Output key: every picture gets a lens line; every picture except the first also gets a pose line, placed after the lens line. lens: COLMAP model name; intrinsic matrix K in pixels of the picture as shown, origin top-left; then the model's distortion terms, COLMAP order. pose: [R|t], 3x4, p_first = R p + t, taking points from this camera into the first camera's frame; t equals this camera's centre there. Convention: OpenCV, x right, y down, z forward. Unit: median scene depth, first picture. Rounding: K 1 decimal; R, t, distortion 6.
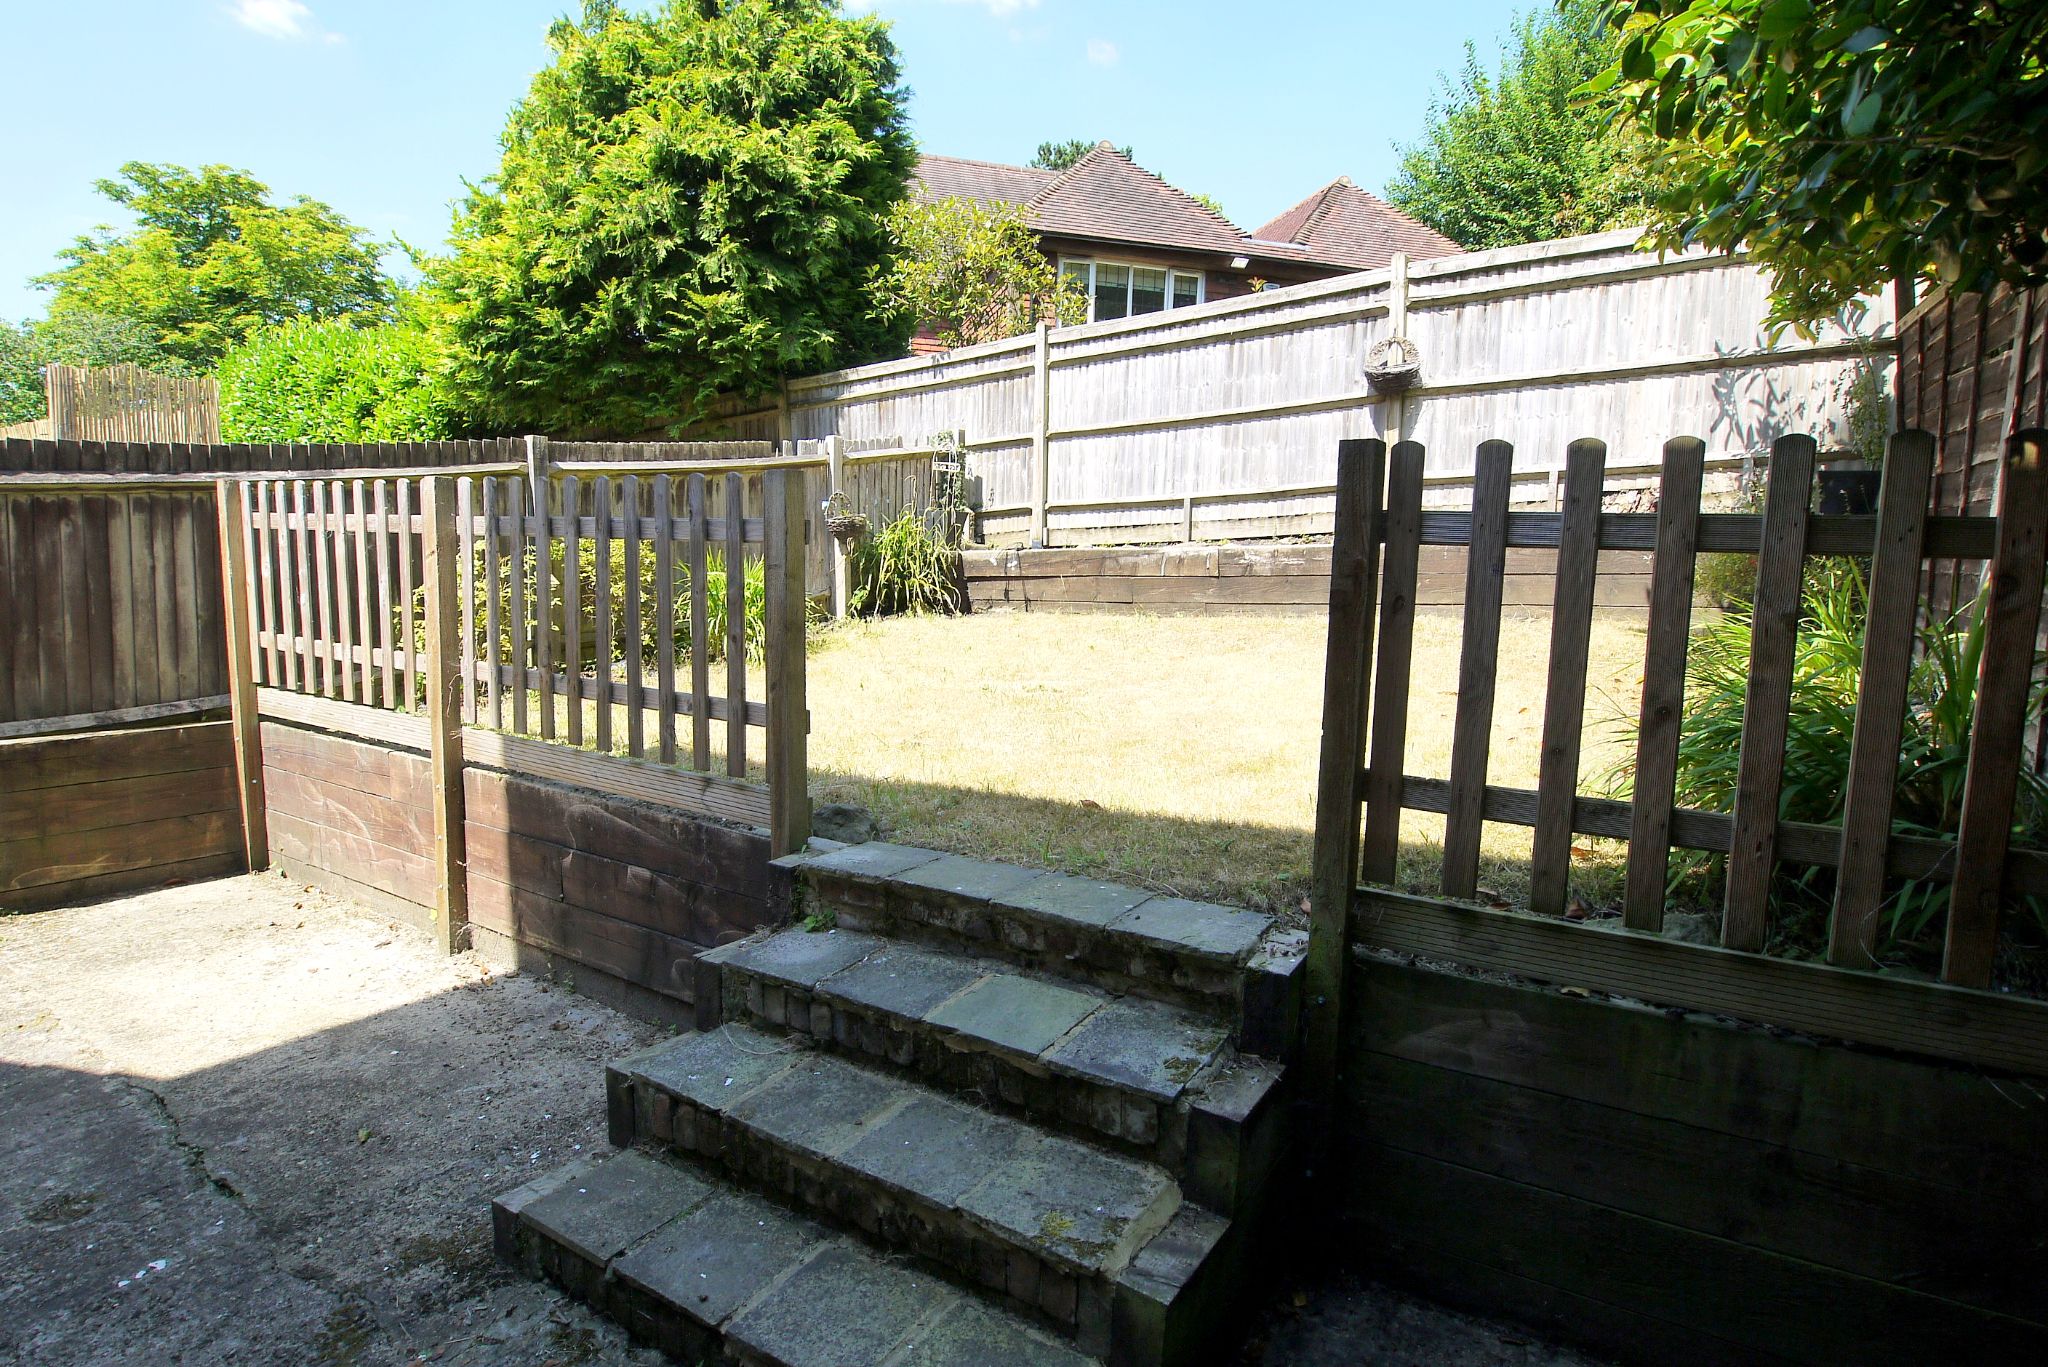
lens RADIAL K [[1027.6, 0, 1024.0], [0, 1027.6, 683.5], [0, 0, 1]] dist [-0.033514, -0.000134]
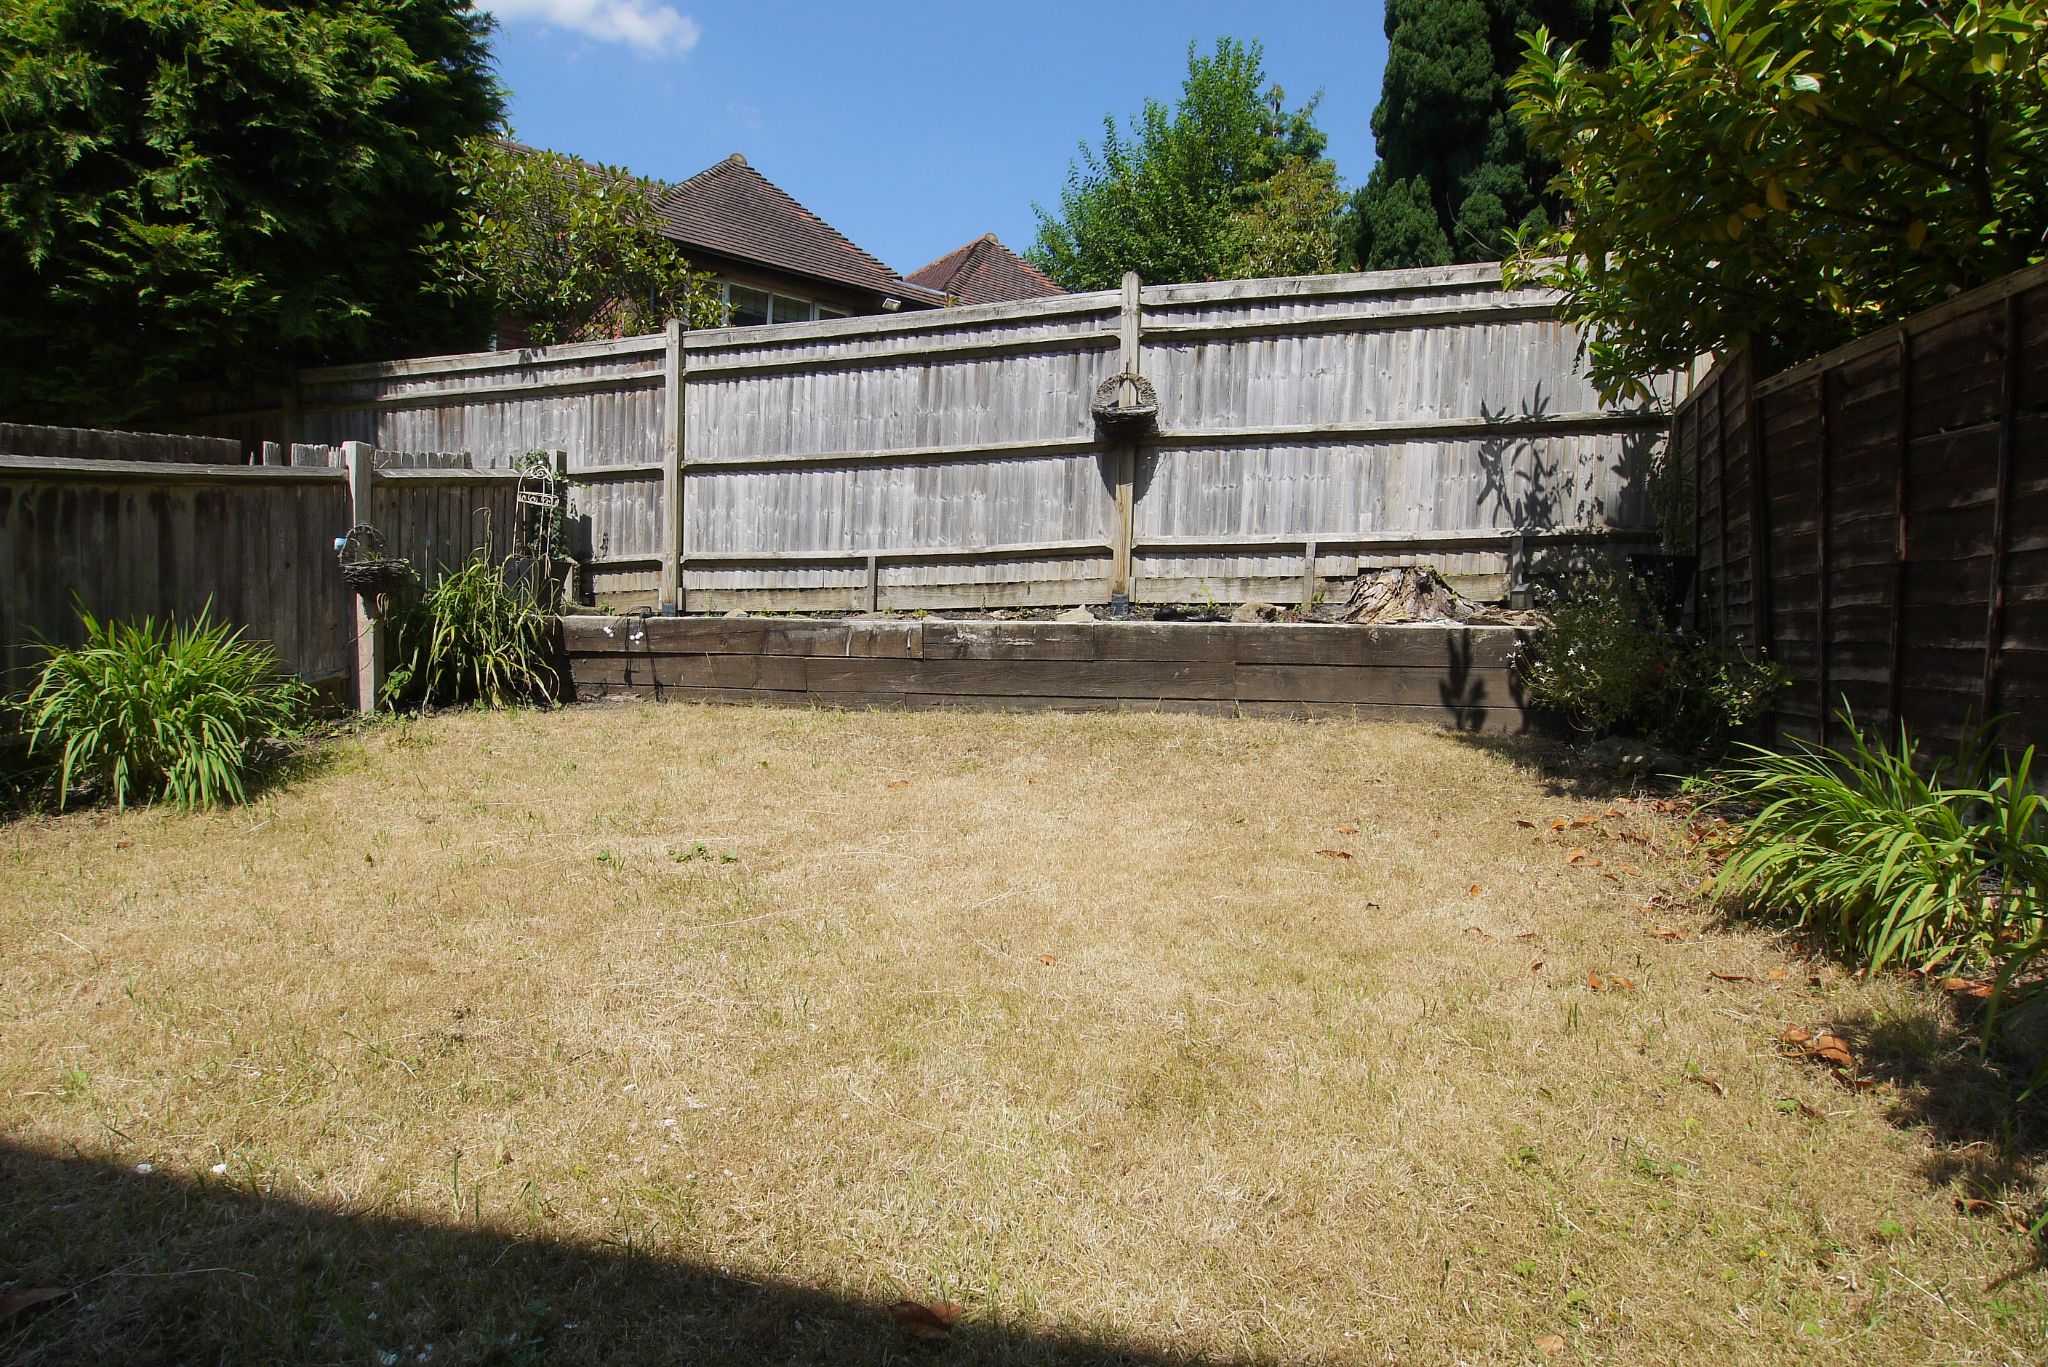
lens RADIAL K [[1063.5, 0, 1023.8], [0, 1063.5, 709.0], [0, 0, 1]] dist [-0.017285, 0.000343]
pose [[0.939586, -0.004170, 0.342287, -0.010371], [0.017584, 0.999194, -0.036095, -0.030808], [-0.341861, 0.039933, 0.938902, 0.189705]]
